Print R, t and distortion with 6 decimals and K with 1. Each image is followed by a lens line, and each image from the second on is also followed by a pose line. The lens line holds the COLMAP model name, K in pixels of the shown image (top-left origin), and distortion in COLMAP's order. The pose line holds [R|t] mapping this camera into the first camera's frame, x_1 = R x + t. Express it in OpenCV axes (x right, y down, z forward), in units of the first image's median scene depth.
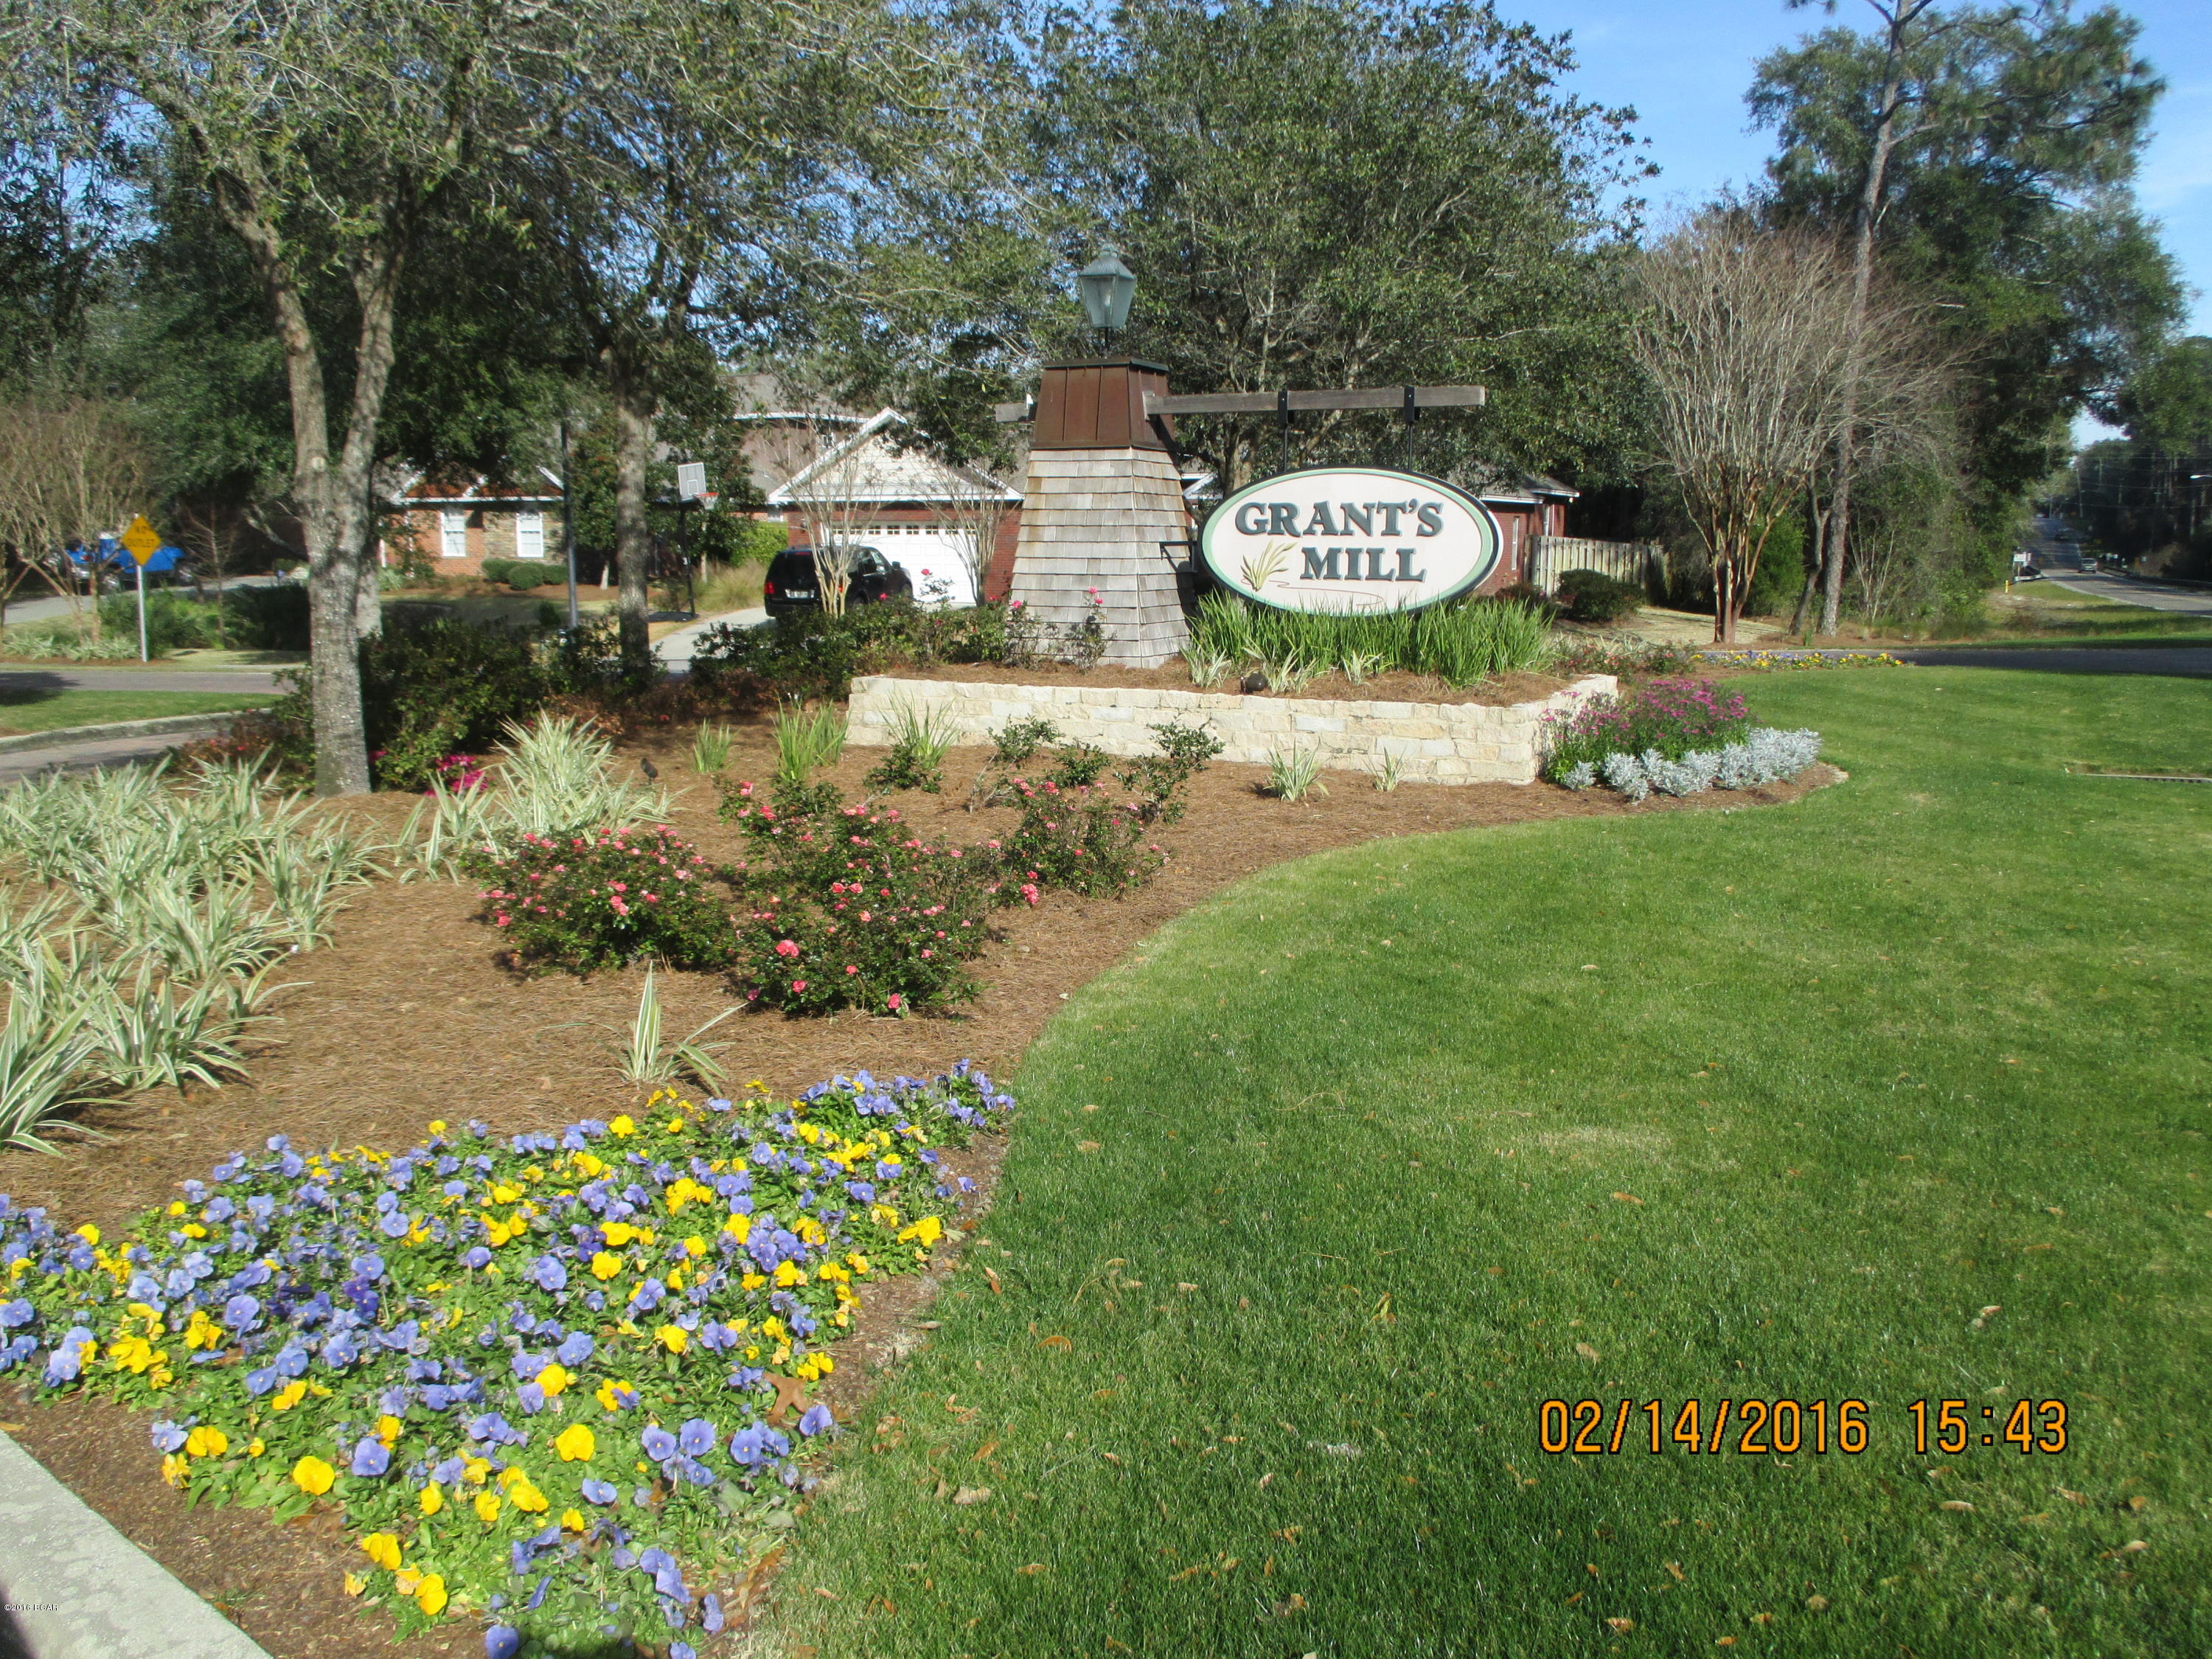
lens RADIAL K [[1988.1, 0, 1120.1], [0, 1988.1, 831.7], [0, 0, 1]] dist [-0.011838, 0.005230]
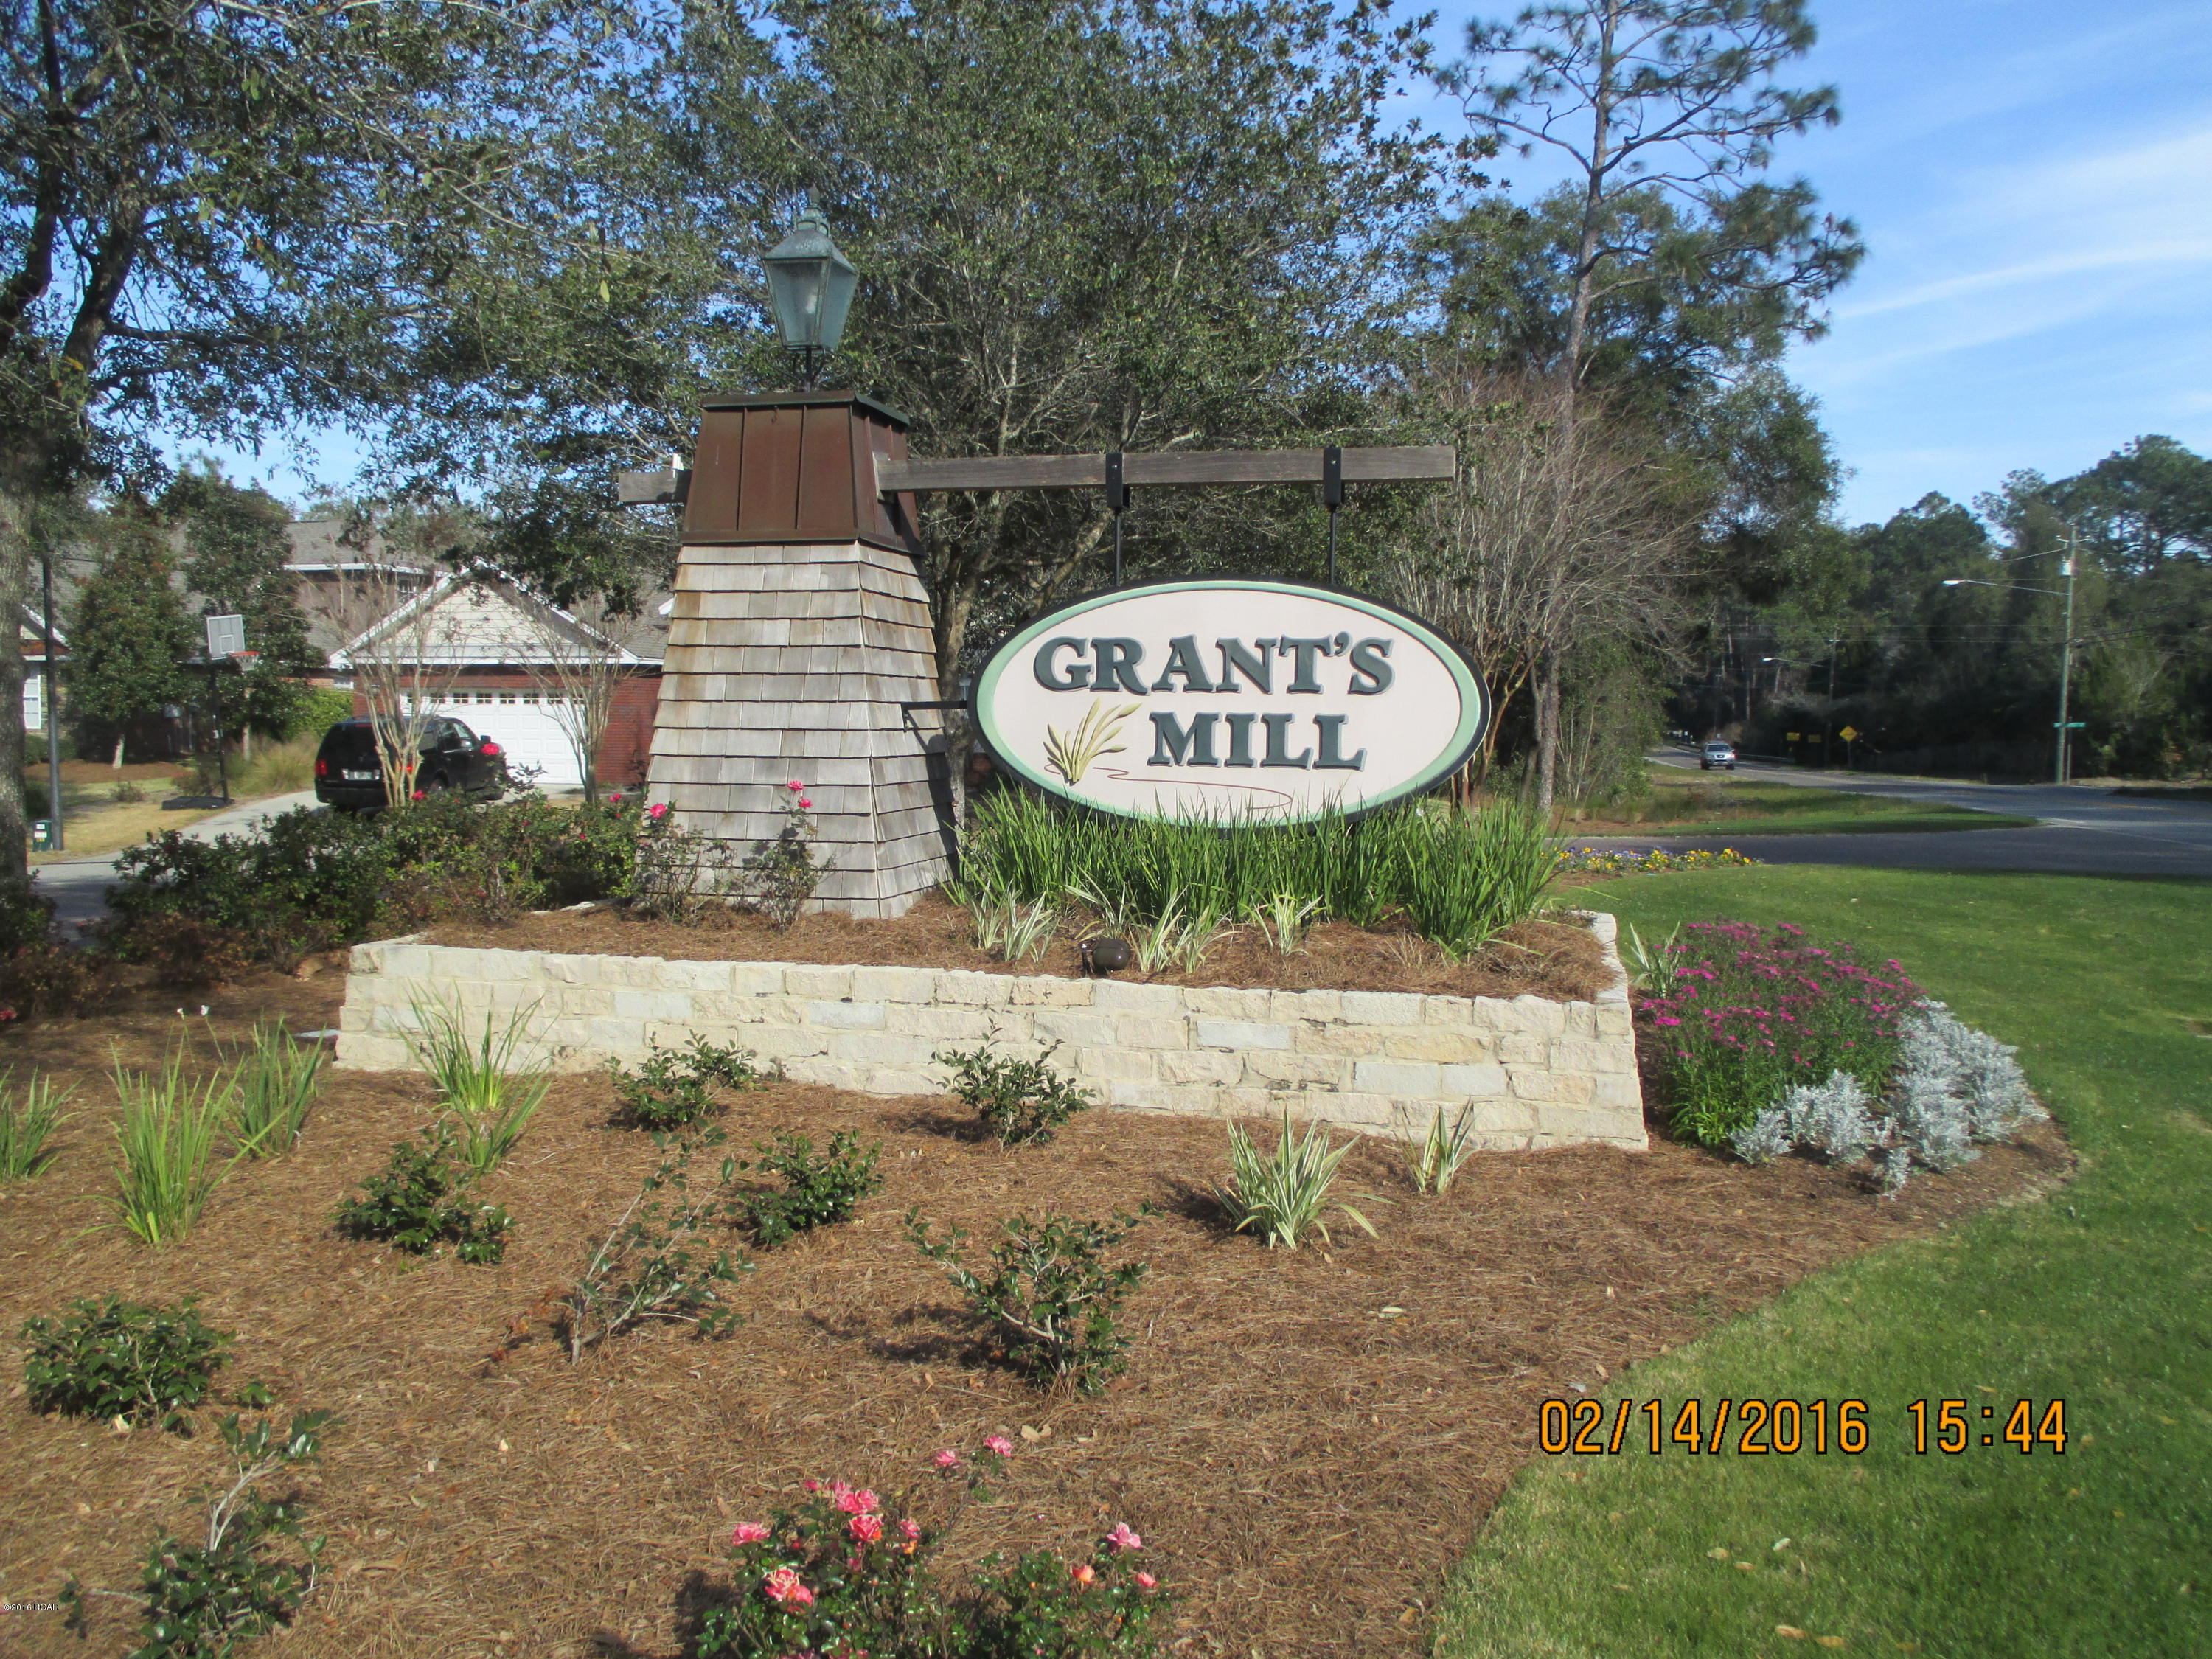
lens RADIAL K [[1888.1, 0, 1106.0], [0, 1888.1, 829.5], [0, 0, 1]] dist [-0.030817, -0.004395]
pose [[0.980424, -0.006963, 0.196776, -0.032461], [0.023850, 0.996216, -0.083581, -0.060348], [-0.195449, 0.086638, 0.976880, 0.447992]]
